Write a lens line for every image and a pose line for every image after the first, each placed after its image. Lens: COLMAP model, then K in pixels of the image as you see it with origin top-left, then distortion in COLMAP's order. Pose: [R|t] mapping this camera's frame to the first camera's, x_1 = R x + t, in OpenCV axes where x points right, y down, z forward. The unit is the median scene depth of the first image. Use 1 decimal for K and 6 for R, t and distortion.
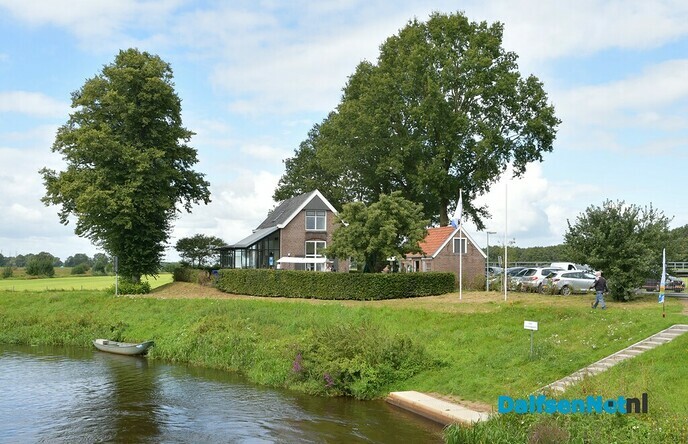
lens RADIAL K [[835.2, 0, 344.0], [0, 835.2, 222.0], [0, 0, 1]] dist [-0.160177, 0.049858]
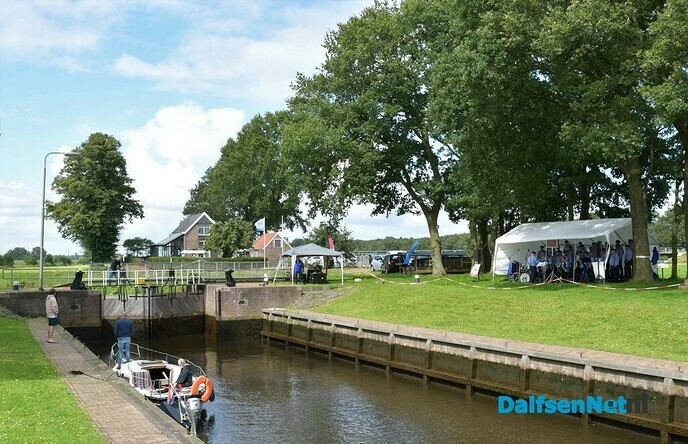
lens RADIAL K [[835.2, 0, 344.0], [0, 835.2, 222.0], [0, 0, 1]] dist [-0.160177, 0.049858]
pose [[0.996629, -0.009077, 0.081536, 0.116090], [0.008079, 0.999889, 0.012553, -0.036291], [-0.081640, -0.011852, 0.996591, -0.764878]]
